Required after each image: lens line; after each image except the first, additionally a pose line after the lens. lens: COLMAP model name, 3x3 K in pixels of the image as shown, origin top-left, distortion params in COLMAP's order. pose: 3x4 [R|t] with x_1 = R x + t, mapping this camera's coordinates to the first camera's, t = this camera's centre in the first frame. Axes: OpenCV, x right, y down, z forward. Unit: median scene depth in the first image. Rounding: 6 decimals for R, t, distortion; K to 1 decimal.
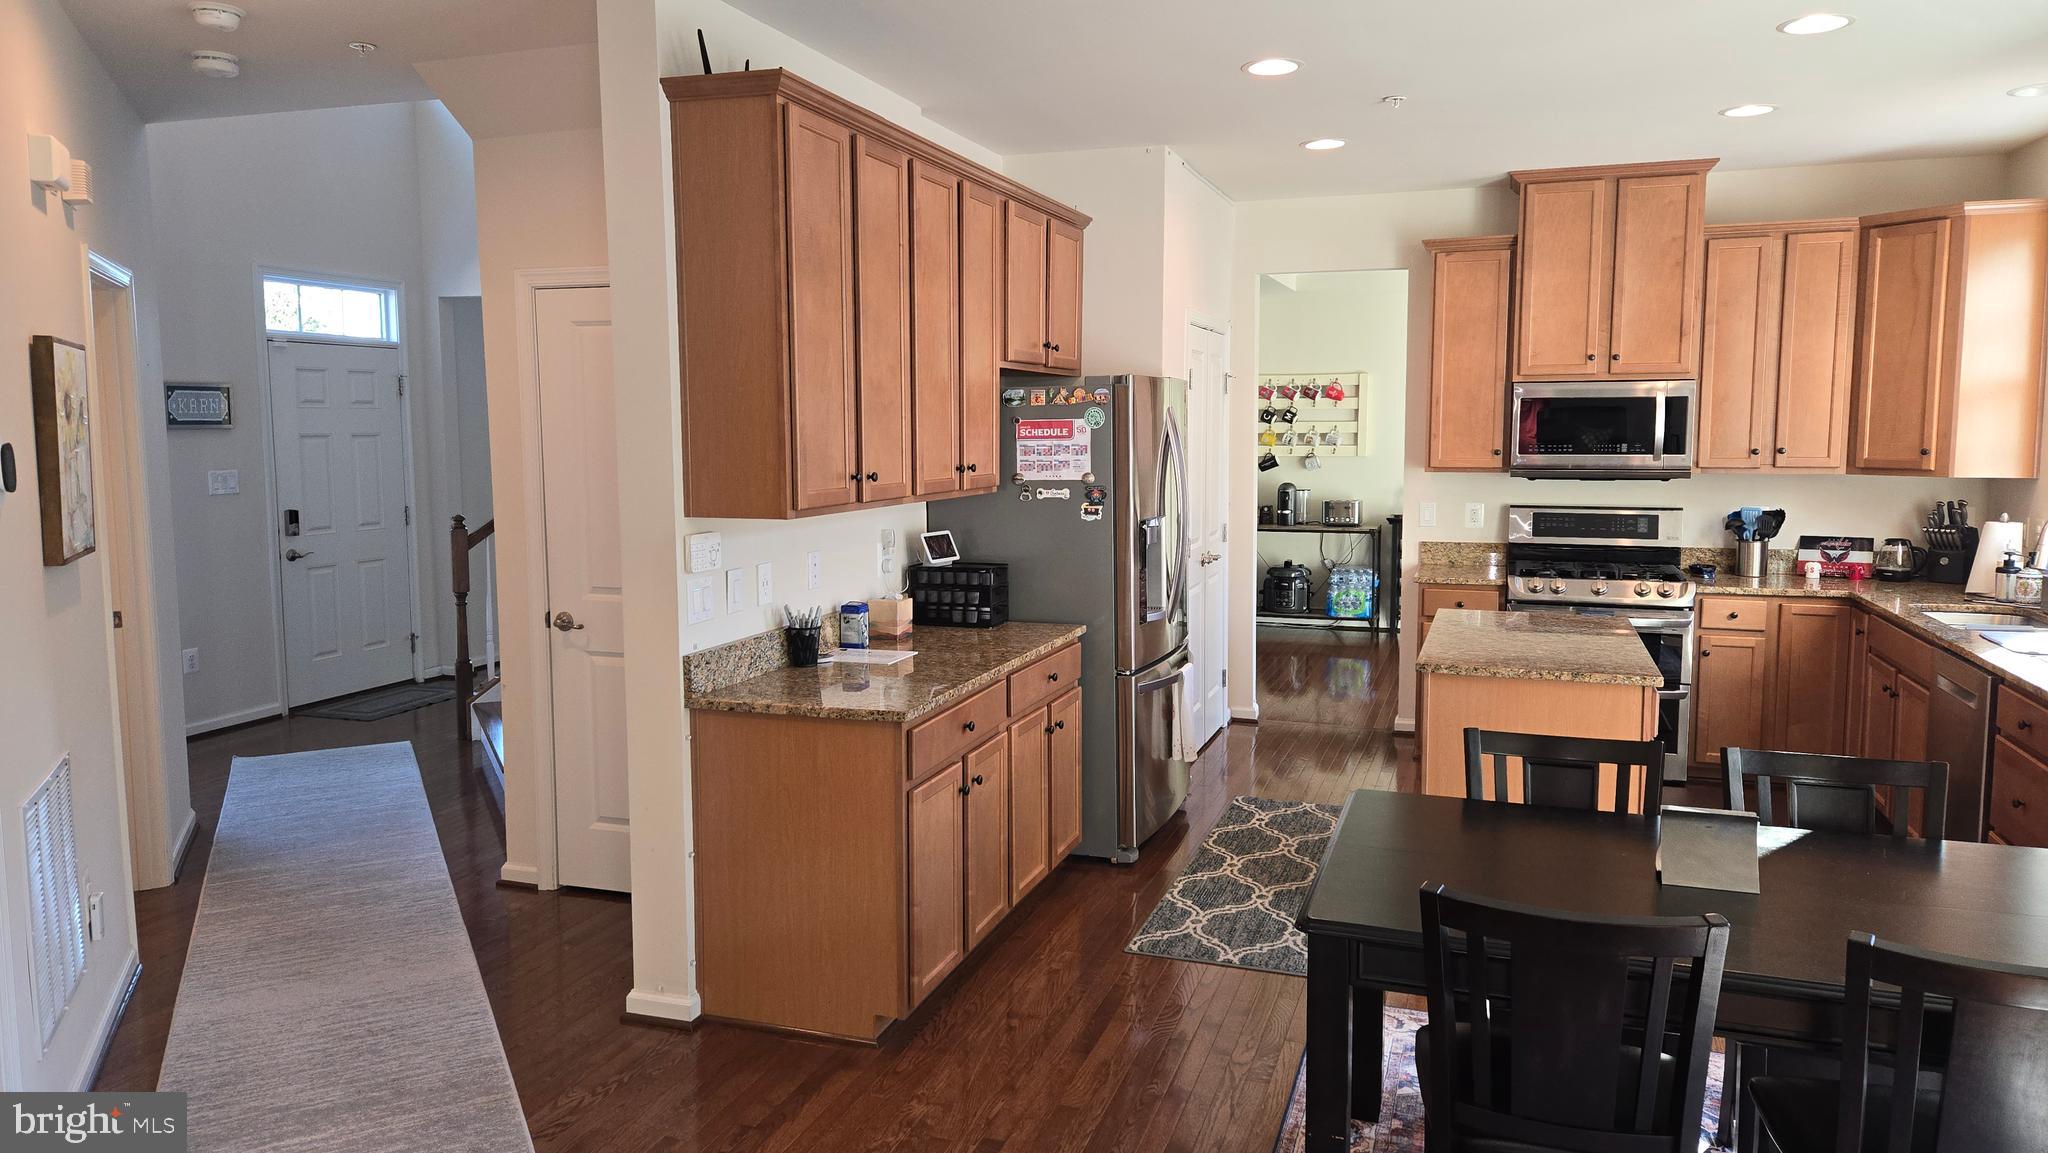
lens RADIAL K [[1358.2, 0, 1024.4], [0, 1358.2, 557.0], [0, 0, 1]] dist [0.087485, -0.094854]
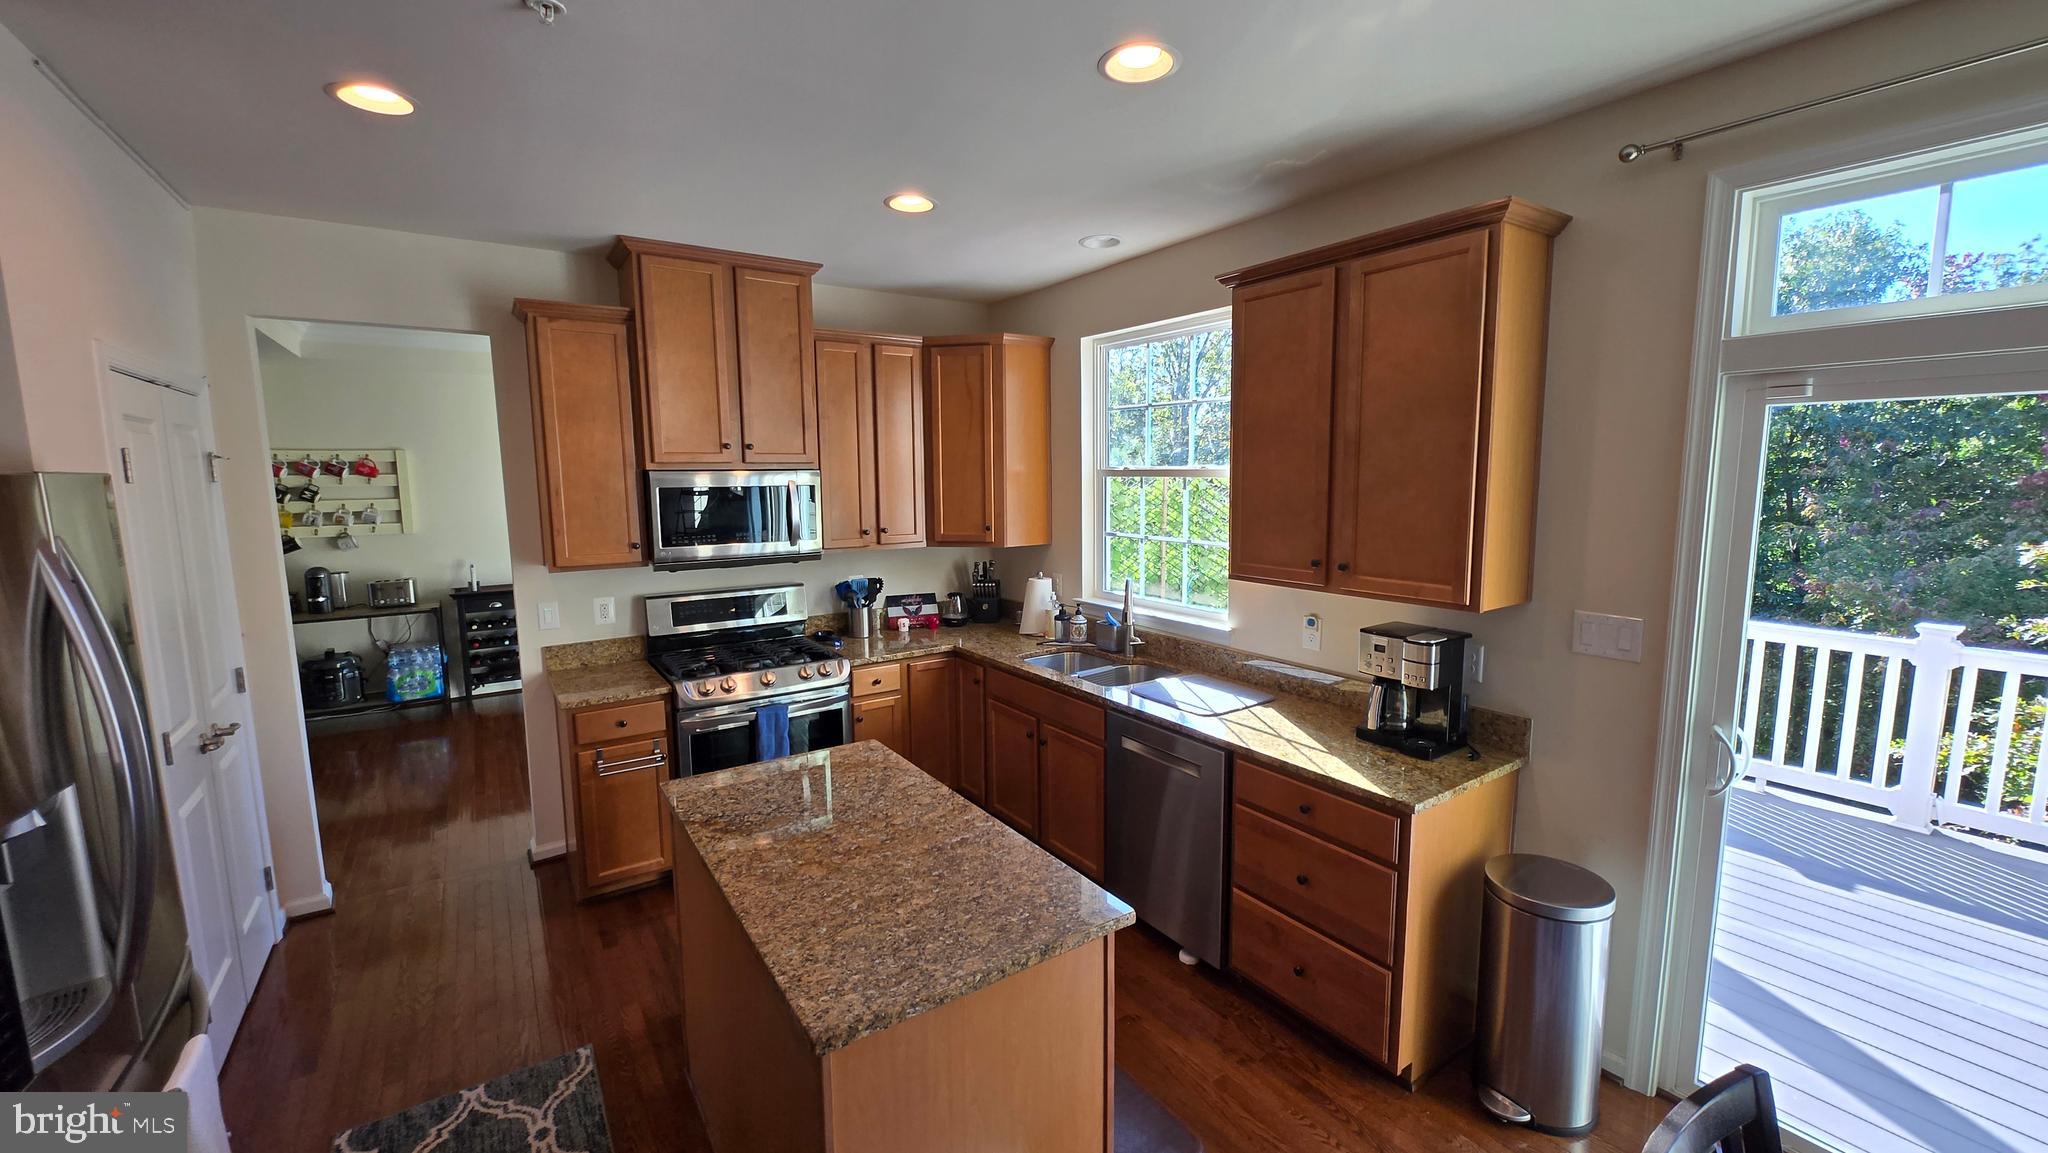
lens RADIAL K [[798.0, 0, 1027.0], [0, 798.0, 567.6], [0, 0, 1]] dist [-0.002642, -0.000989]
pose [[0.586266, -0.099899, 0.803935, 0.069941], [0.087262, 0.994381, 0.059928, -0.073052], [-0.805405, 0.035020, 0.591690, 0.486747]]
